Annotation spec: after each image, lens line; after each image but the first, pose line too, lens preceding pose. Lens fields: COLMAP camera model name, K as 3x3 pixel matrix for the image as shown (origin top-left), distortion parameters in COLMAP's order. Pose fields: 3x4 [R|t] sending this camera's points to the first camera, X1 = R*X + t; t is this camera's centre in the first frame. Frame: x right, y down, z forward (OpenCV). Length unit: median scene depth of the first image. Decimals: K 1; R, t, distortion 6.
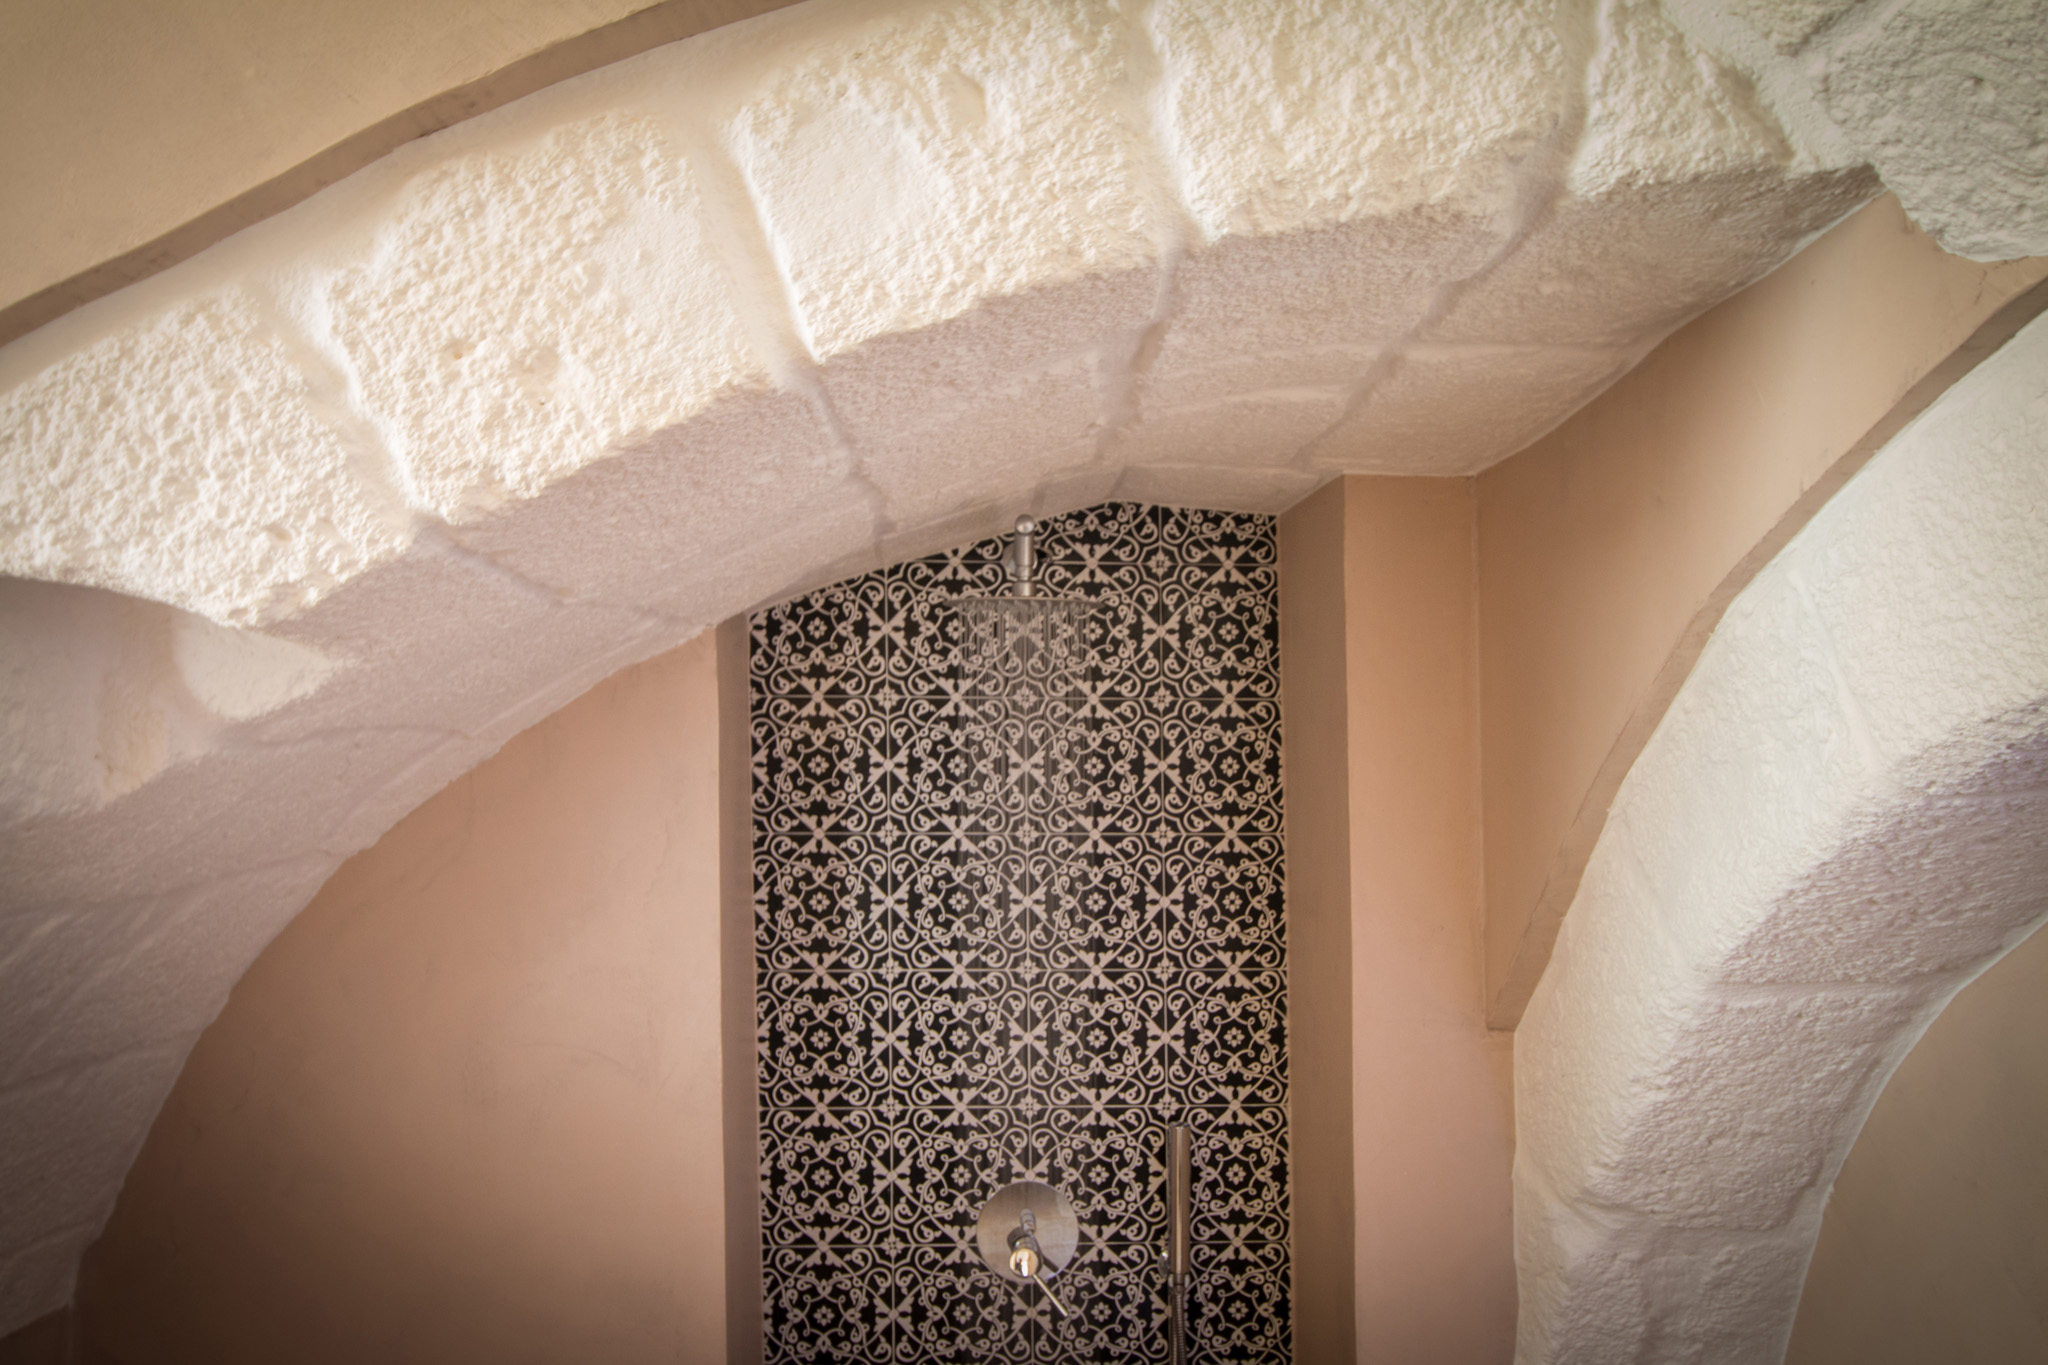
lens RADIAL K [[1437.8, 0, 1024.0], [0, 1437.8, 682.5], [0, 0, 1]] dist [0.006523, -0.001302]
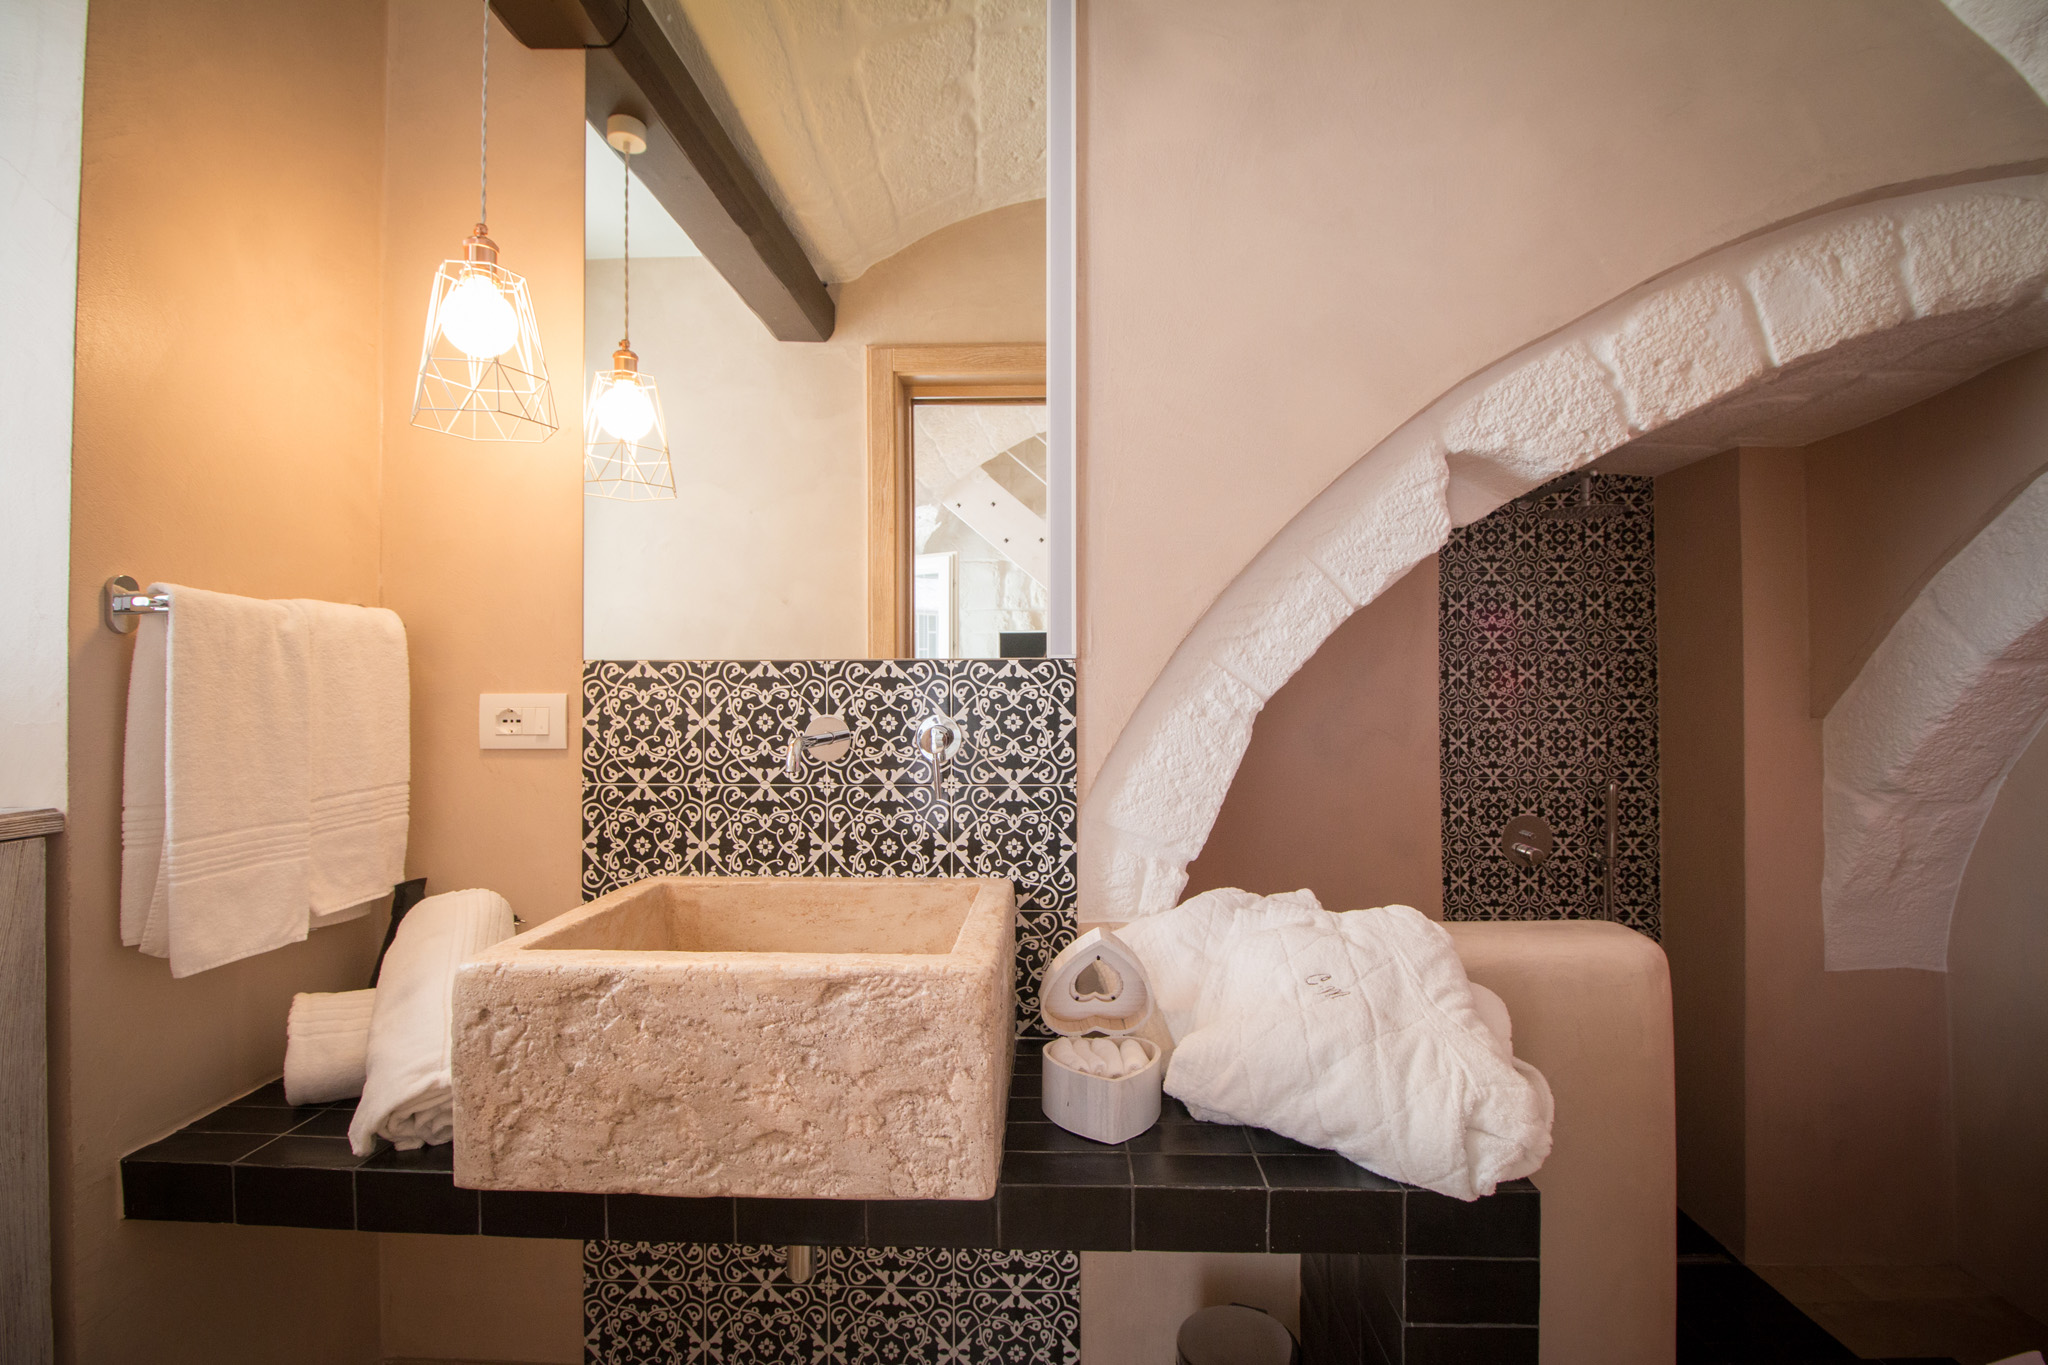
lens RADIAL K [[941.4, 0, 1025.7], [0, 941.4, 671.9], [0, 0, 1]] dist [-0.000092, -0.012657]
pose [[0.998251, -0.012797, -0.057715, -1.407214], [0.013235, 0.999886, 0.007203, 0.299912], [0.057616, -0.007955, 0.998307, -0.770991]]
